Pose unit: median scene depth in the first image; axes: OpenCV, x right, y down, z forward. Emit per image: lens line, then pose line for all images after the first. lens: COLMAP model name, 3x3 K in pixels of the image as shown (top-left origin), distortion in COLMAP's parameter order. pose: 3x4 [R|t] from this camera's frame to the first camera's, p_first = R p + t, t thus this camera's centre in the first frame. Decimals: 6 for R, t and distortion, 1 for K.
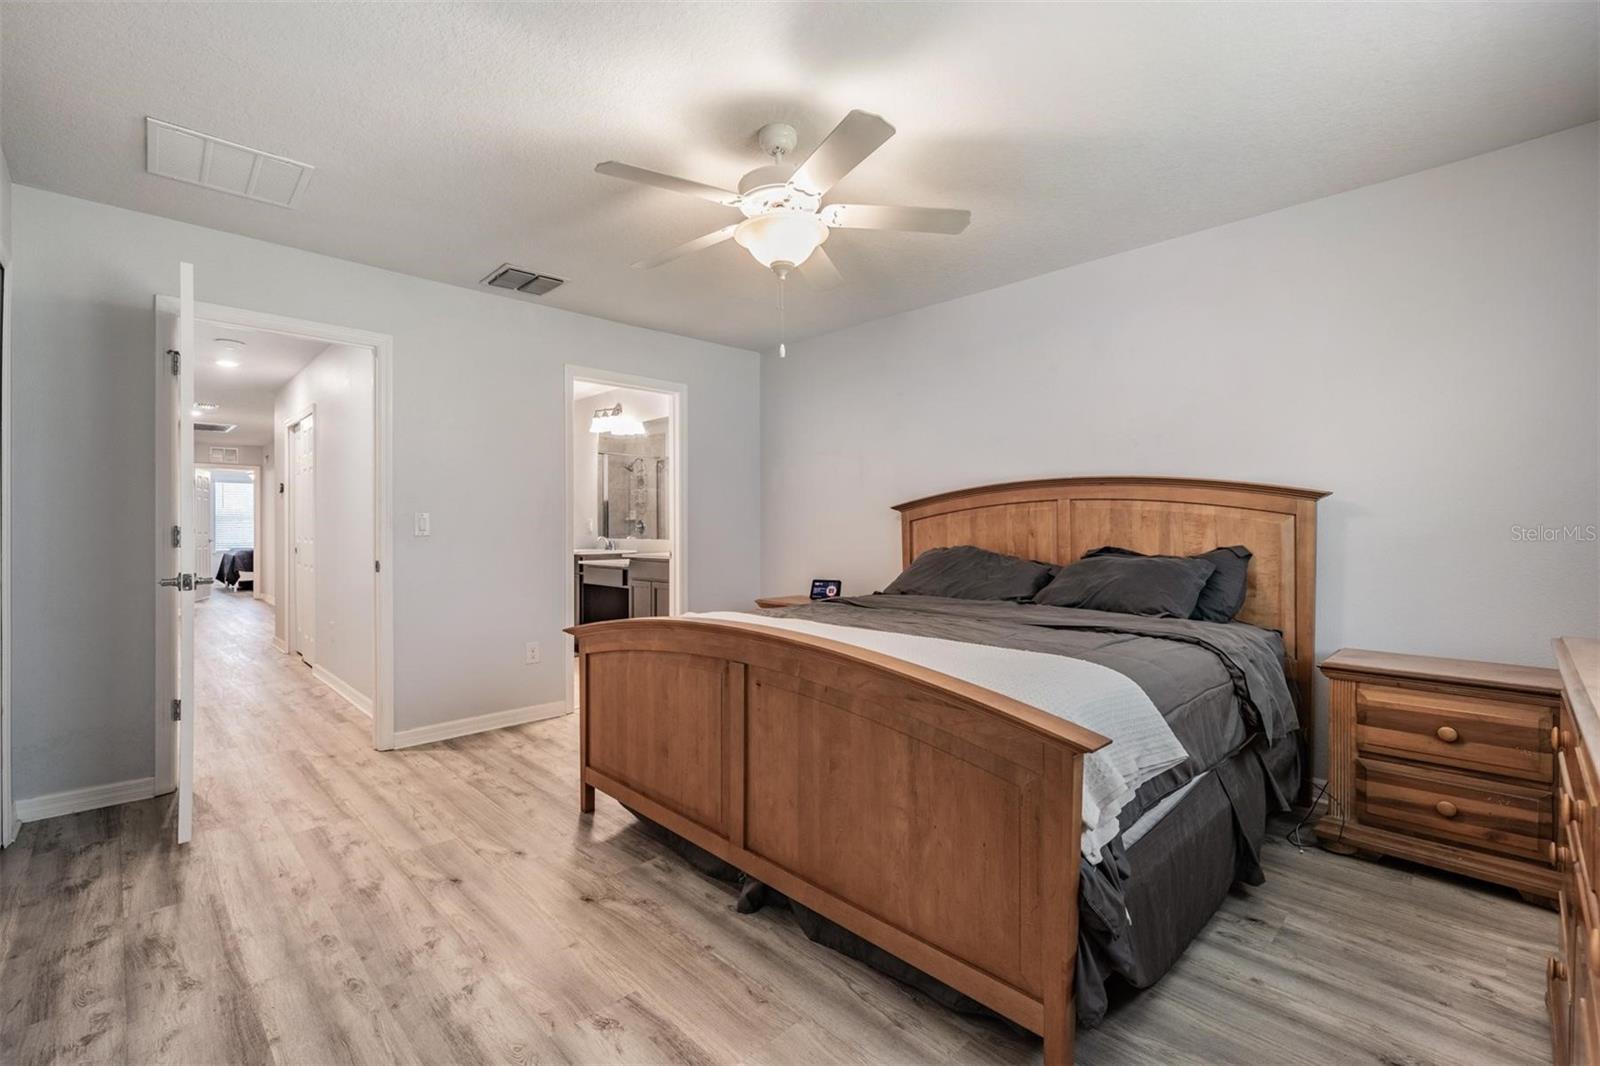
lens RADIAL K [[690.7, 0, 800.0], [0, 690.7, 533.0], [0, 0, 1]] dist [0.000862, 0.000242]
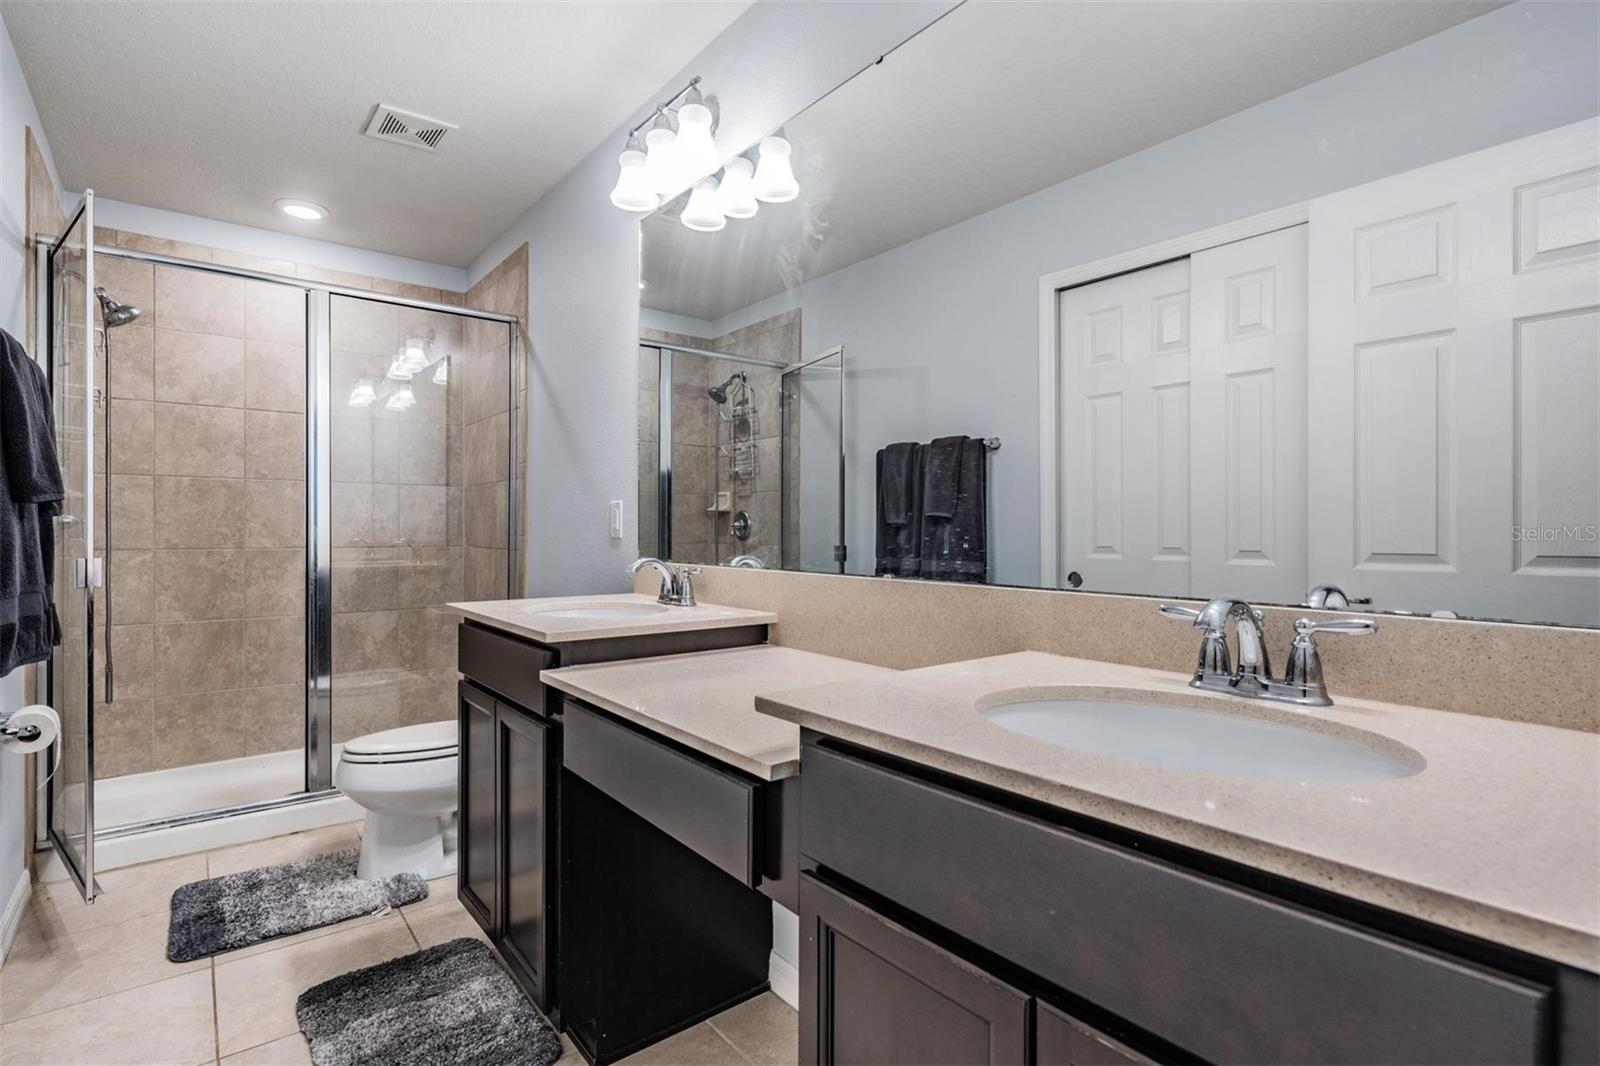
lens RADIAL K [[762.5, 0, 800.0], [0, 762.5, 533.0], [0, 0, 1]] dist [0.000334, 0.000751]
pose [[0.994576, 0.005097, -0.103889, -0.143175], [-0.005337, 0.999984, -0.002028, -0.003924], [0.103877, 0.002572, 0.994587, 0.517520]]
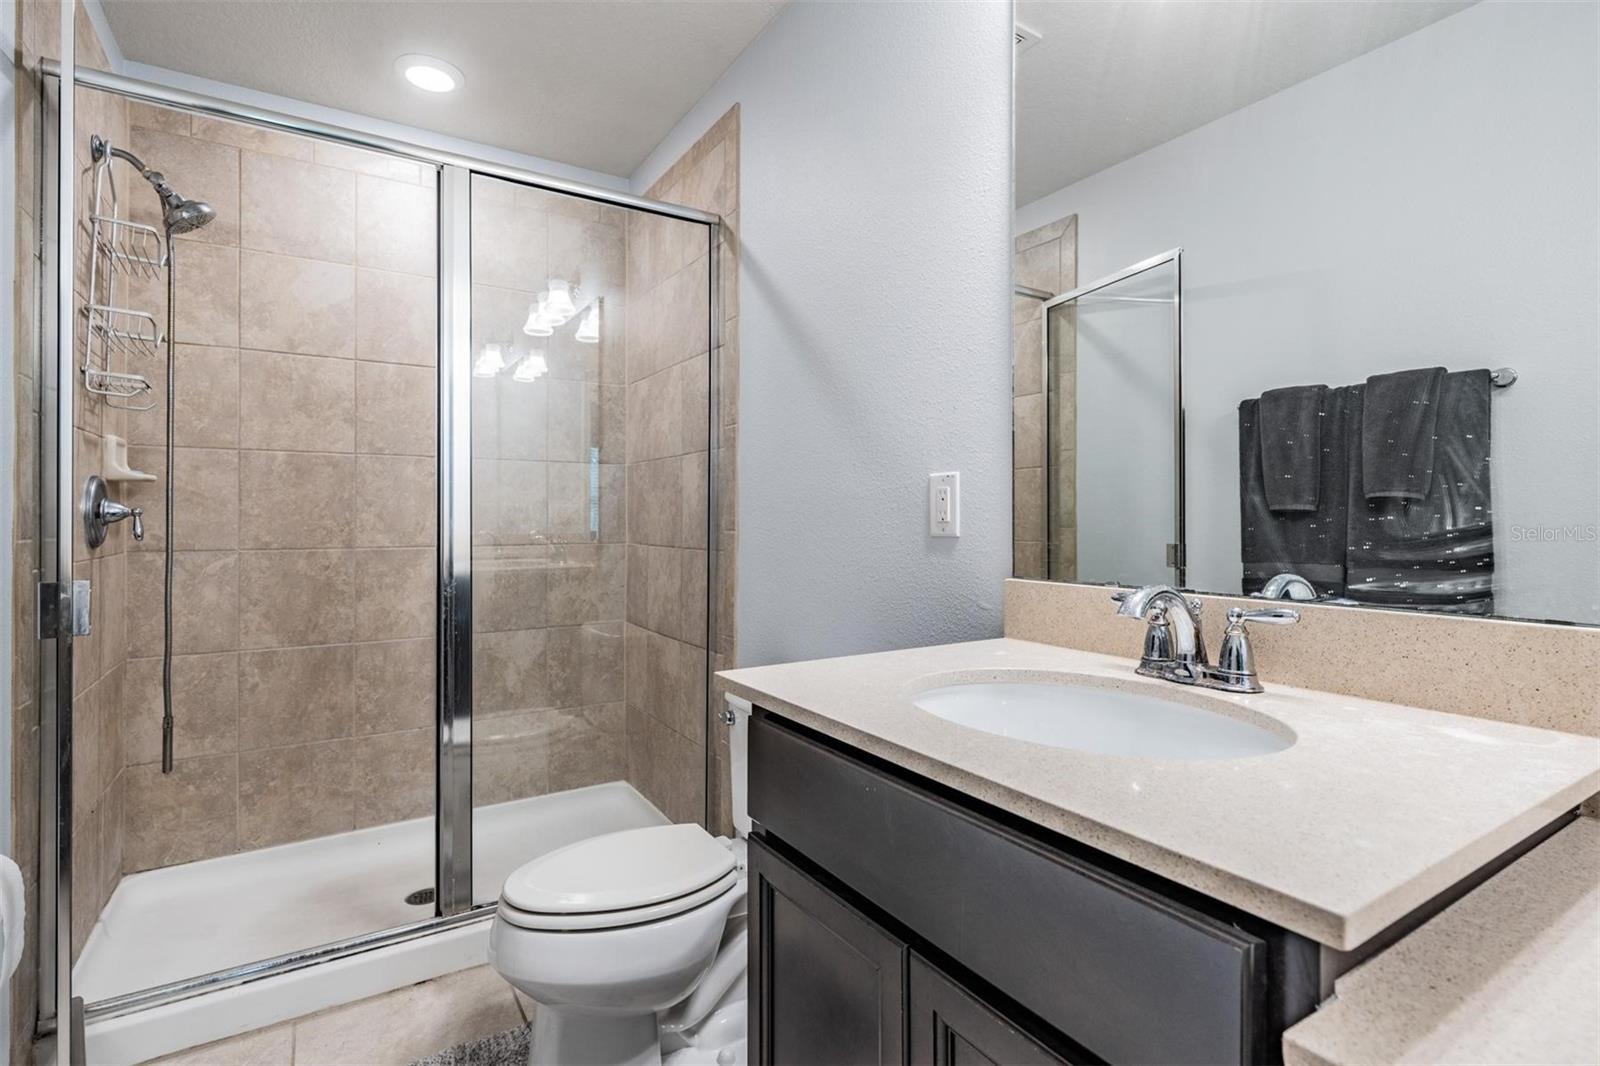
lens RADIAL K [[749.6, 0, 799.4], [0, 749.6, 516.9], [0, 0, 1]] dist [0.001875, -0.000251]
pose [[0.978100, 0.001118, -0.208131, -0.242084], [-0.002878, 0.999963, -0.008153, -0.005212], [0.208114, 0.008573, 0.978067, 0.632730]]
